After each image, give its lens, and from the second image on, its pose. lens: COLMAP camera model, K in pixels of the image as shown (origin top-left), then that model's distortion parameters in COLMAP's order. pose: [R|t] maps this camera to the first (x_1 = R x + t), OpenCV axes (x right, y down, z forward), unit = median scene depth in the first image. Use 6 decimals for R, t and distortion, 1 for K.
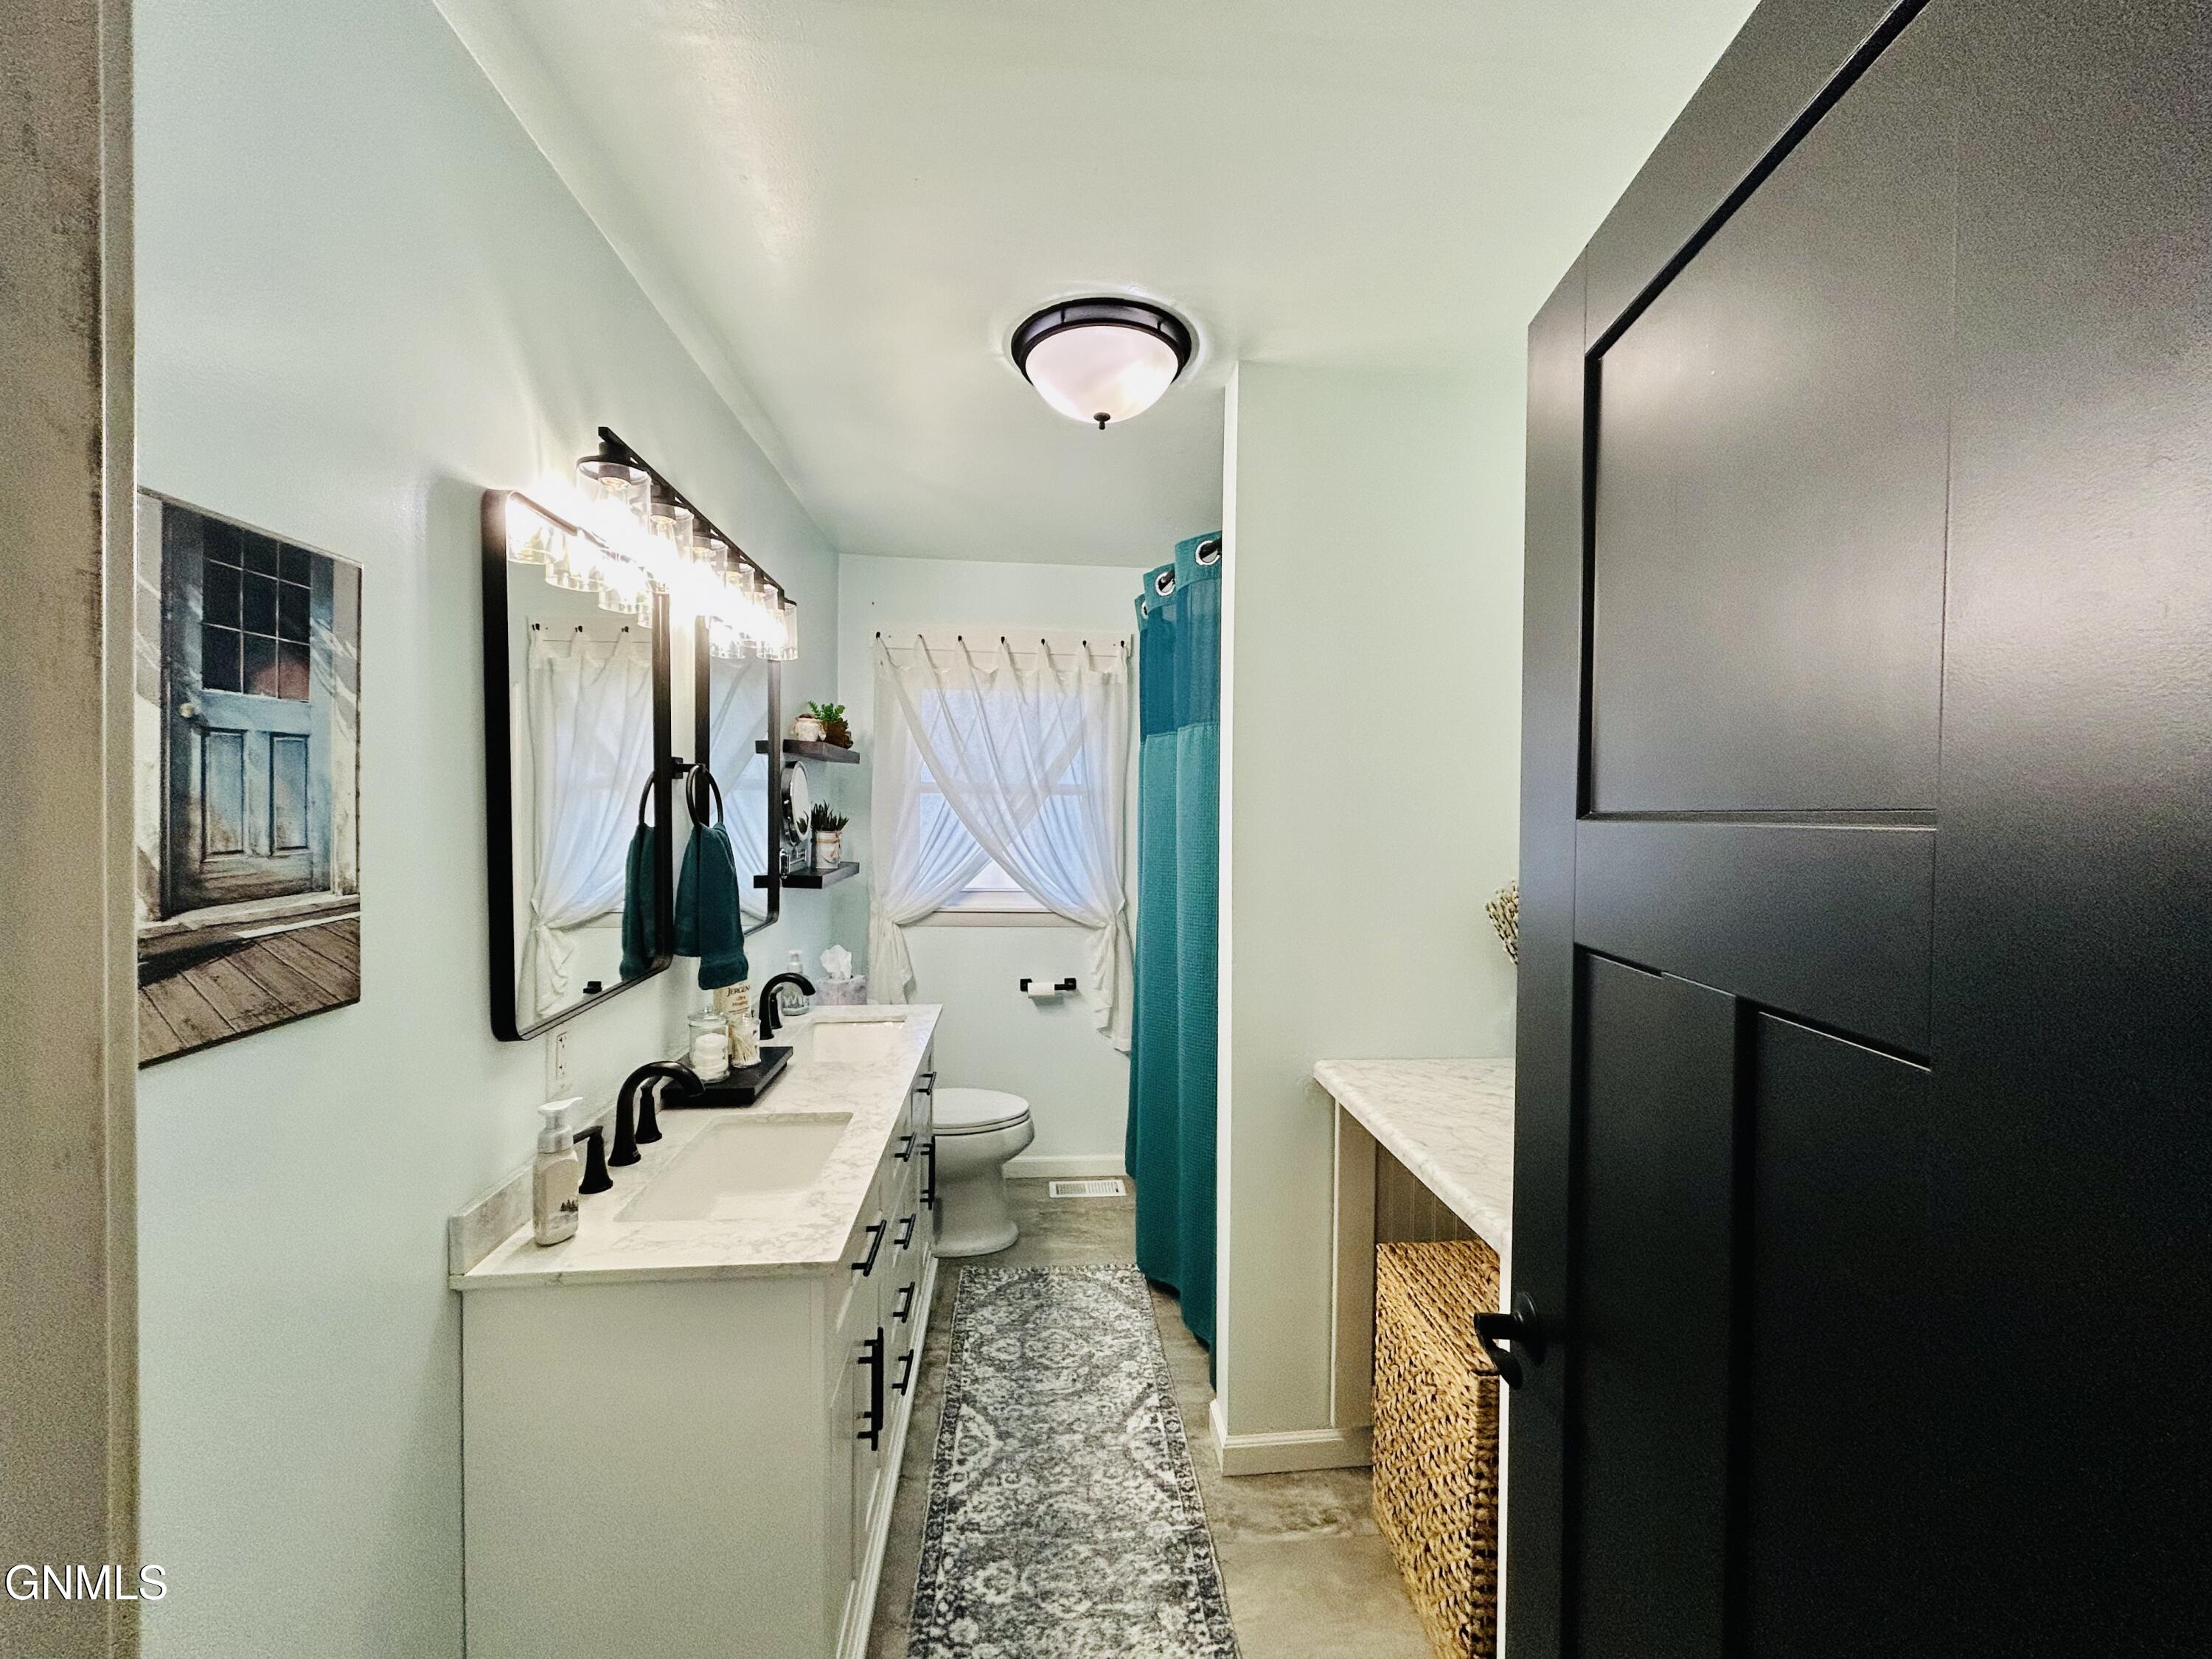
lens RADIAL K [[890.9, 0, 1109.0], [0, 890.9, 828.8], [0, 0, 1]] dist [0.000144, 0.000297]
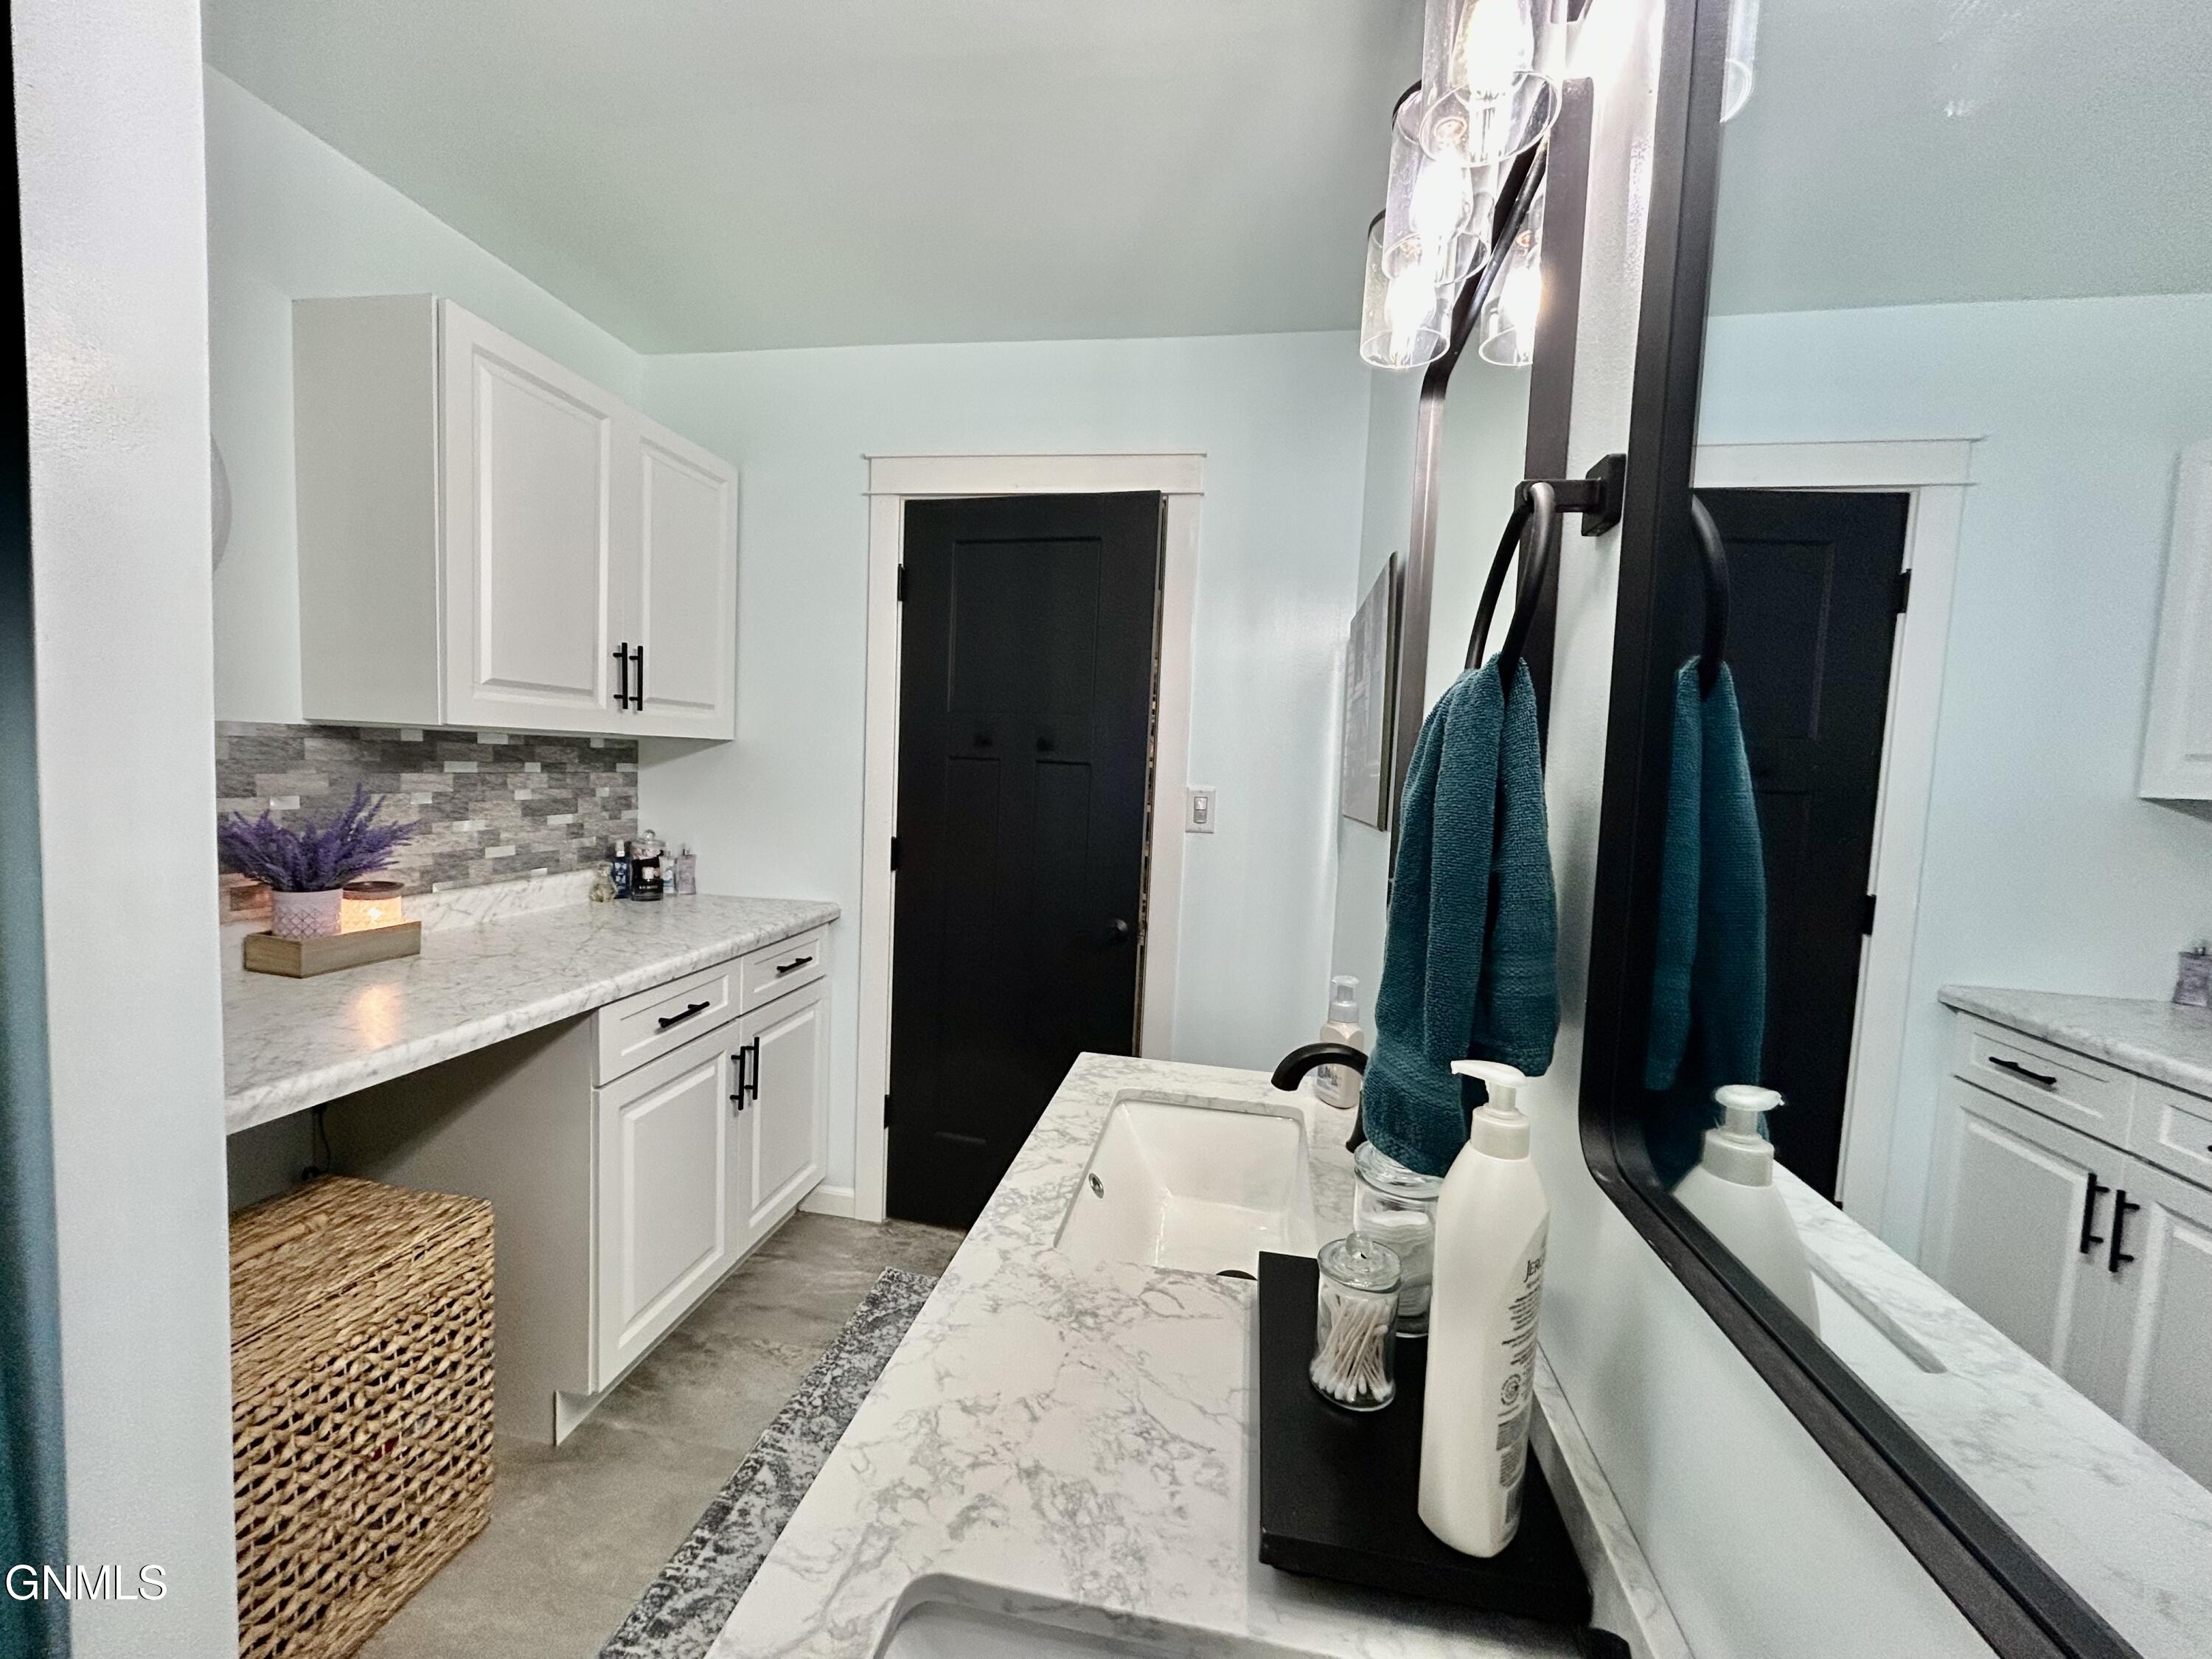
lens RADIAL K [[884.3, 0, 1104.8], [0, 884.3, 826.7], [0, 0, 1]] dist [0.000108, 0.000418]
pose [[-0.964388, -0.070767, 0.254847, -0.268553], [-0.047054, 0.994076, 0.097977, 0.021091], [-0.260270, 0.082496, -0.962005, 0.919253]]
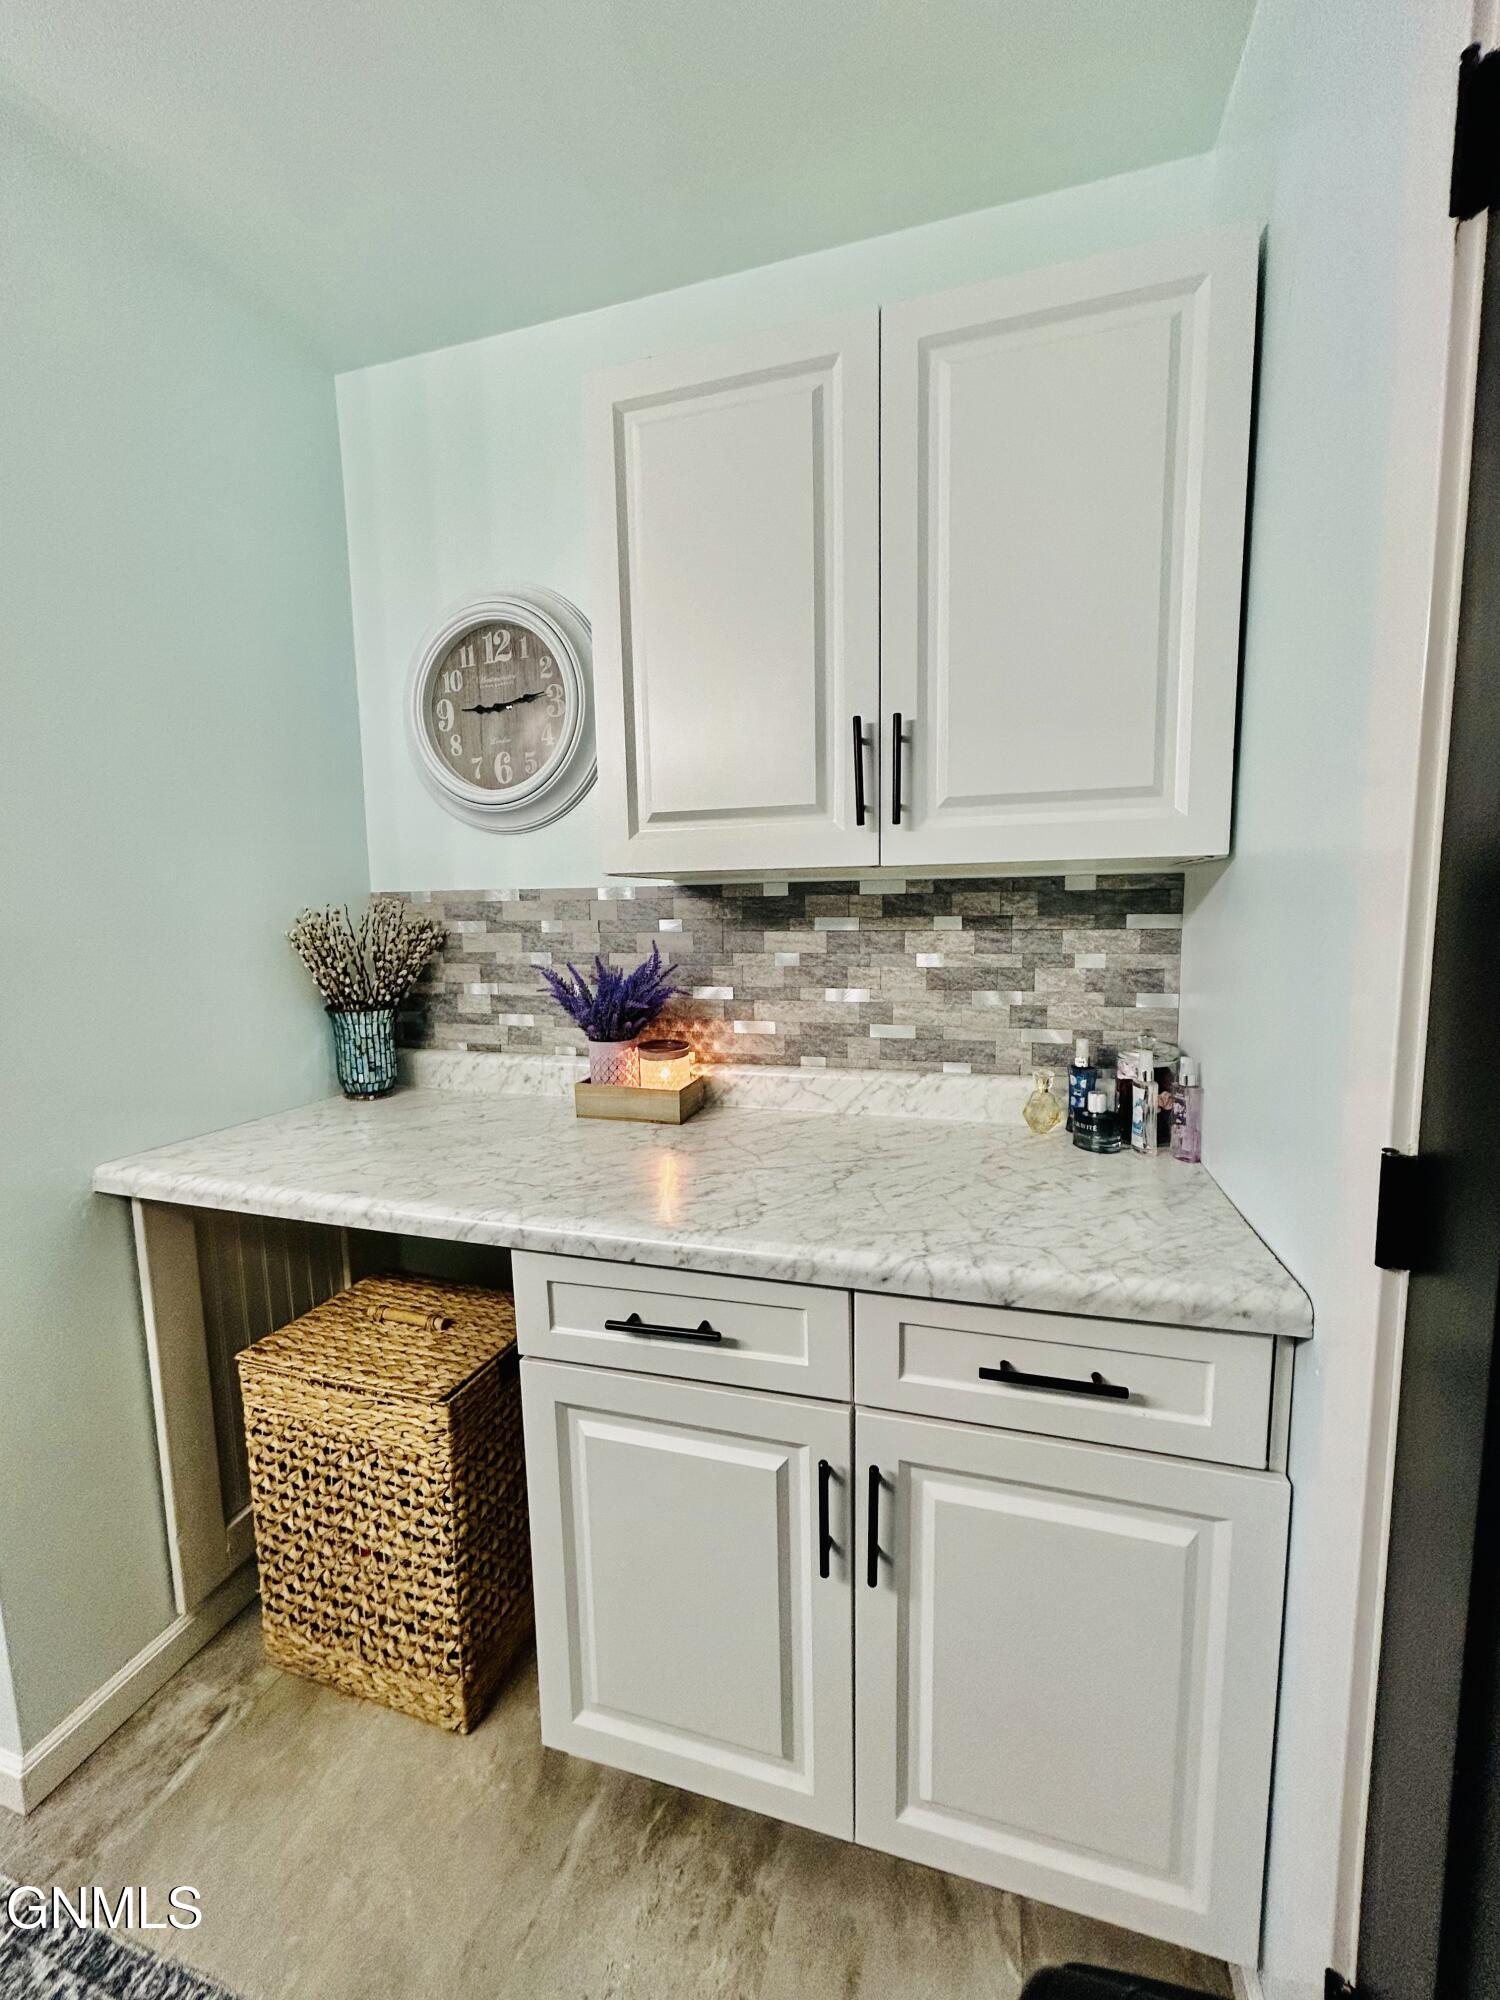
lens RADIAL K [[799.5, 0, 750.0], [0, 799.5, 1000.0], [0, 0, 1]] dist [0.000108, 0.000418]
pose [[0.378619, -0.123529, 0.917272, -0.099698], [0.042062, 0.992326, 0.116275, 0.054122], [-0.924596, -0.005441, 0.380909, 0.196500]]
